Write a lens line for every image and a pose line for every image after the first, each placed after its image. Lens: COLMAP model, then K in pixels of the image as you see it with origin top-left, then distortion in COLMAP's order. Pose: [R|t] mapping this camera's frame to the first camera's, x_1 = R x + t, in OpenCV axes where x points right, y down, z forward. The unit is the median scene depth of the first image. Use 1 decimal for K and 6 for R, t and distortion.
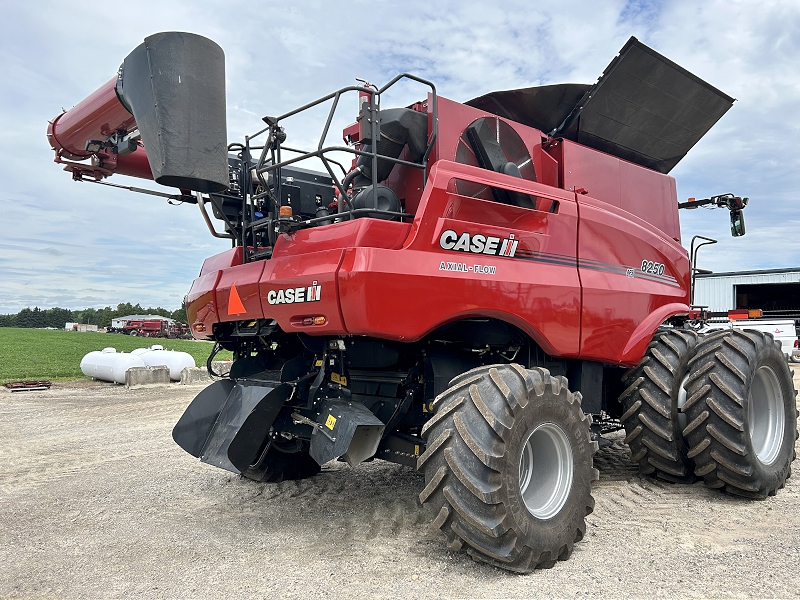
lens RADIAL K [[602.9, 0, 400.0], [0, 602.9, 300.0], [0, 0, 1]] dist [-0.005779, -0.002571]
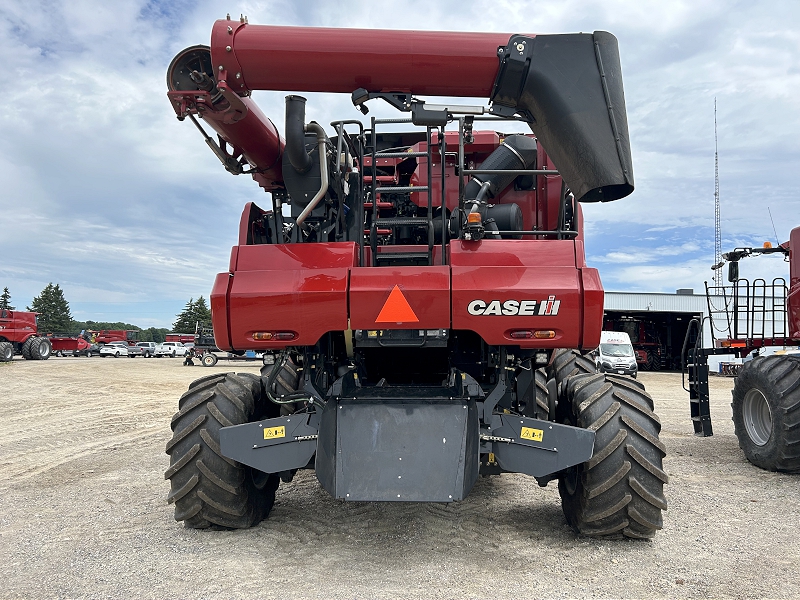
lens RADIAL K [[608.2, 0, 400.0], [0, 608.2, 300.0], [0, 0, 1]] dist [0.012904, -0.000453]
pose [[0.716795, 0.061963, 0.694526, -0.986771], [-0.050660, 0.998039, -0.036757, 0.025571], [-0.695442, -0.008838, 0.718528, 0.406985]]
